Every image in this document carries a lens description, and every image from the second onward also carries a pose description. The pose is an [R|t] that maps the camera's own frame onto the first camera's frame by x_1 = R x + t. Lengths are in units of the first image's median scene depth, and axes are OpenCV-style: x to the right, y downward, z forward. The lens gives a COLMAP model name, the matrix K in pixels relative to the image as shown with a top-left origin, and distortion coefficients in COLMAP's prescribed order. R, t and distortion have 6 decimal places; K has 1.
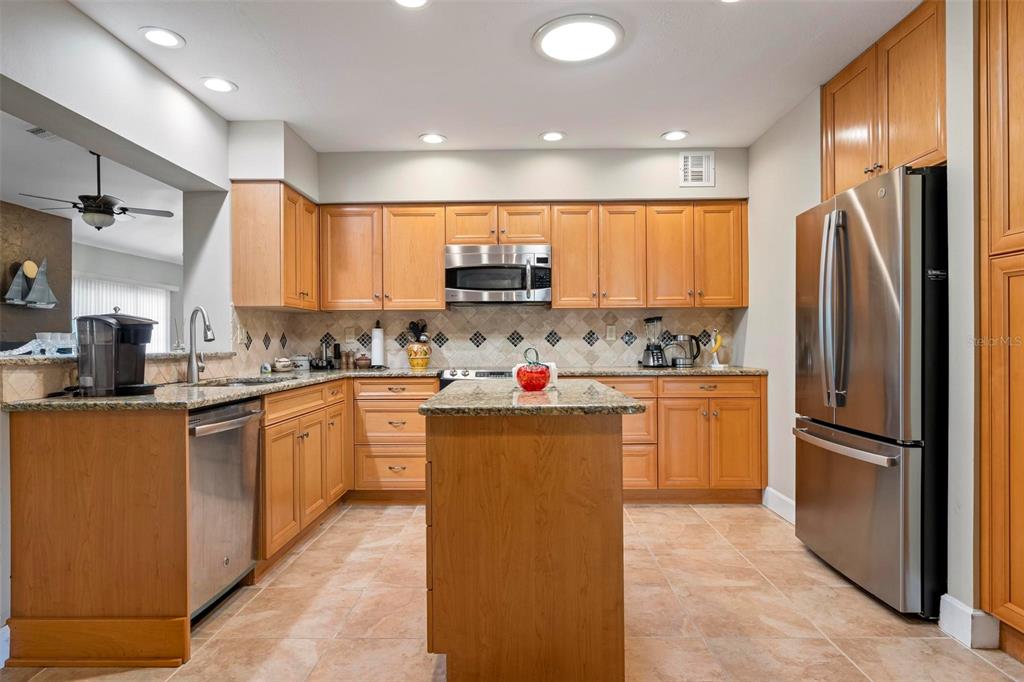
lens RADIAL K [[585.0, 0, 515.6], [0, 585.0, 340.2], [0, 0, 1]] dist [-0.002630, 0.000204]
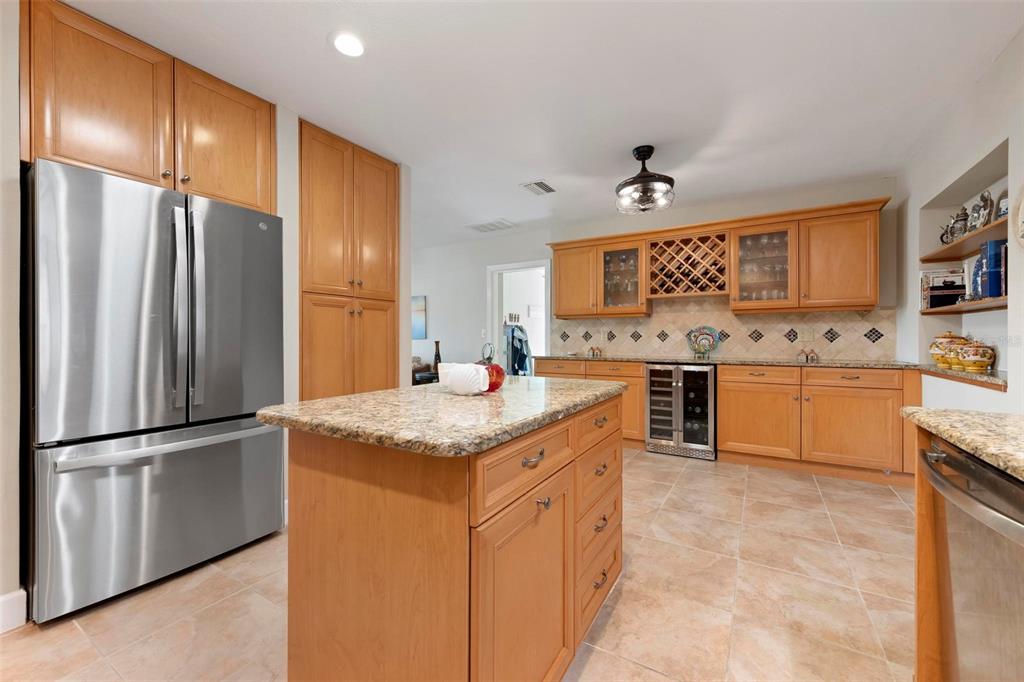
lens RADIAL K [[404.8, 0, 512.0], [0, 404.8, 341.0], [0, 0, 1]] dist [-0.000471, -0.000014]
pose [[-0.859014, 0.001894, 0.511949, -0.178467], [0.003385, 0.999992, 0.001979, 0.003995], [-0.511941, 0.003433, -0.859014, 0.838379]]
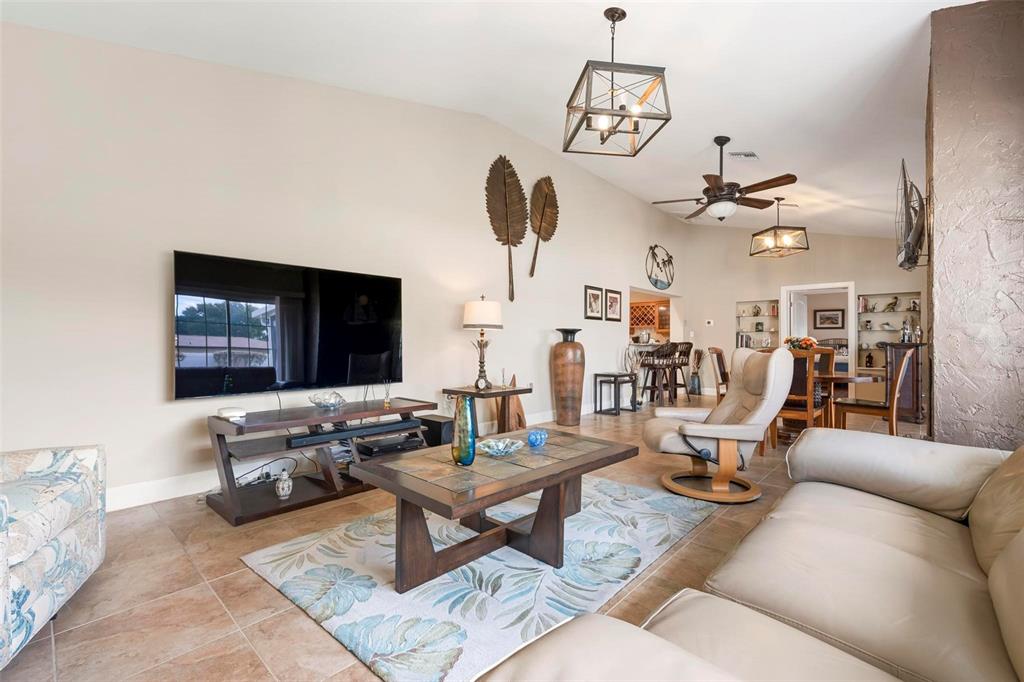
lens RADIAL K [[441.0, 0, 513.9], [0, 441.0, 342.1], [0, 0, 1]] dist [-0.001322, -0.000096]
pose [[-0.744276, 0.004720, 0.667855, -1.318118], [-0.001918, 0.999956, -0.009204, 0.026774], [-0.667869, -0.008131, -0.744234, 2.472329]]
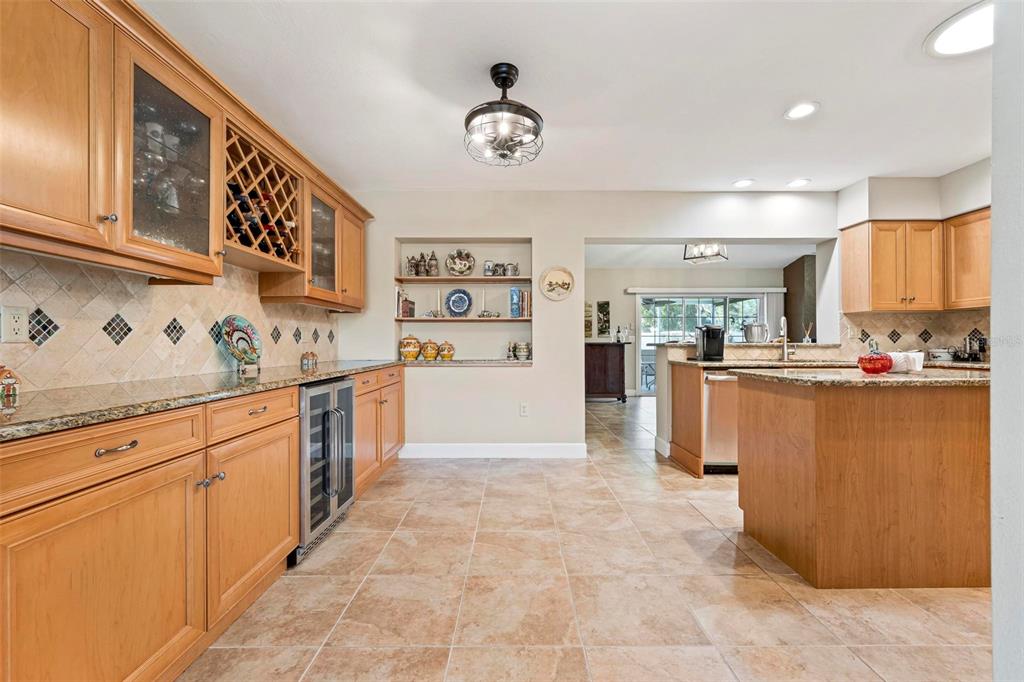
lens RADIAL K [[425.5, 0, 514.1], [0, 425.5, 342.3], [0, 0, 1]] dist [-0.000530, -0.000263]
pose [[0.011305, 0.003011, -0.999932, 0.507716], [0.004516, 0.999985, 0.003062, 0.007605], [0.999926, -0.004551, 0.011291, 0.126570]]
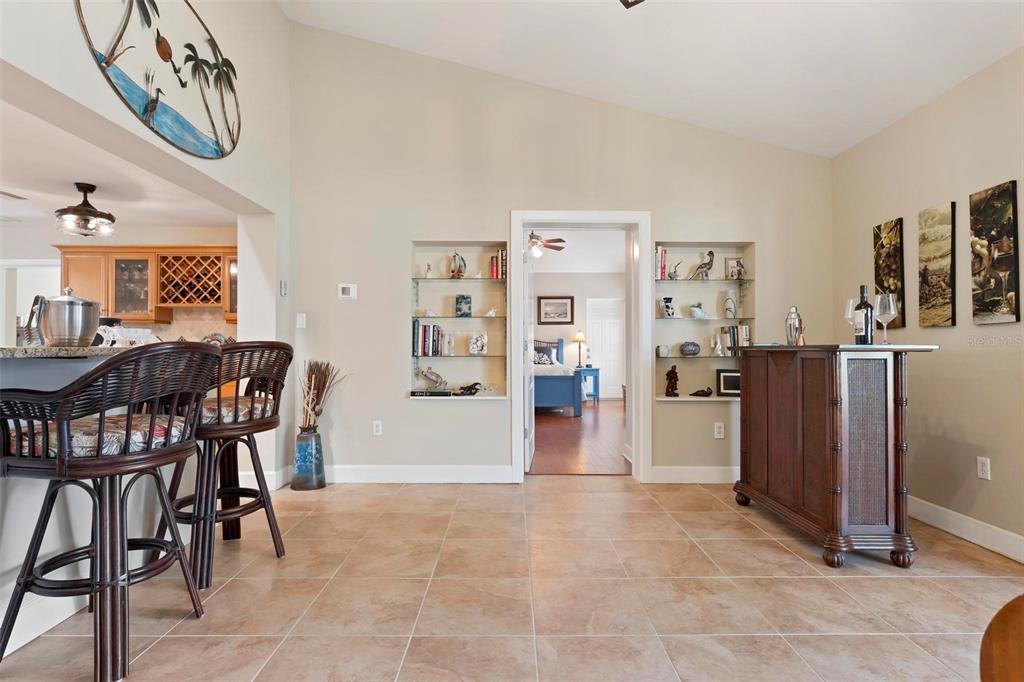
lens RADIAL K [[501.2, 0, 512.0], [0, 501.2, 341.0], [0, 0, 1]] dist [-0.000538, 0.000158]
pose [[-0.999861, 0.003990, -0.016170, -0.883352], [0.004211, 0.999898, -0.013639, 0.016819], [0.016114, -0.013705, -0.999776, 1.169428]]
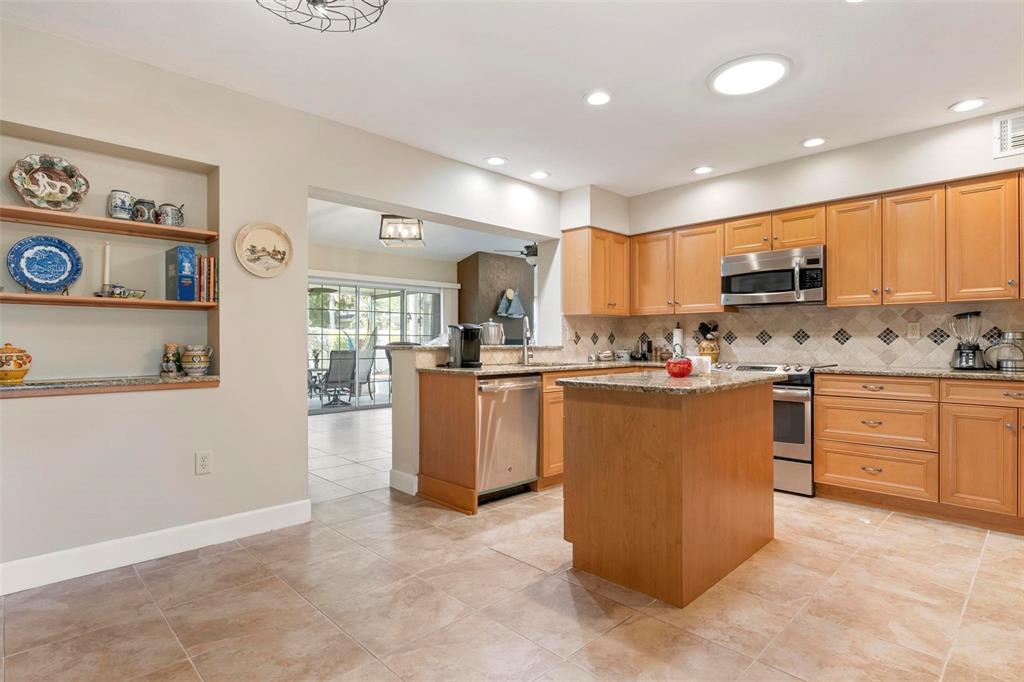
lens RADIAL K [[525.5, 0, 516.4], [0, 525.5, 339.9], [0, 0, 1]] dist [-0.000929, -0.000470]
pose [[0.710819, 0.004103, -0.703363, 0.321679], [-0.002351, 0.999991, 0.003458, 0.000679], [0.703371, -0.000805, 0.710822, -0.033310]]
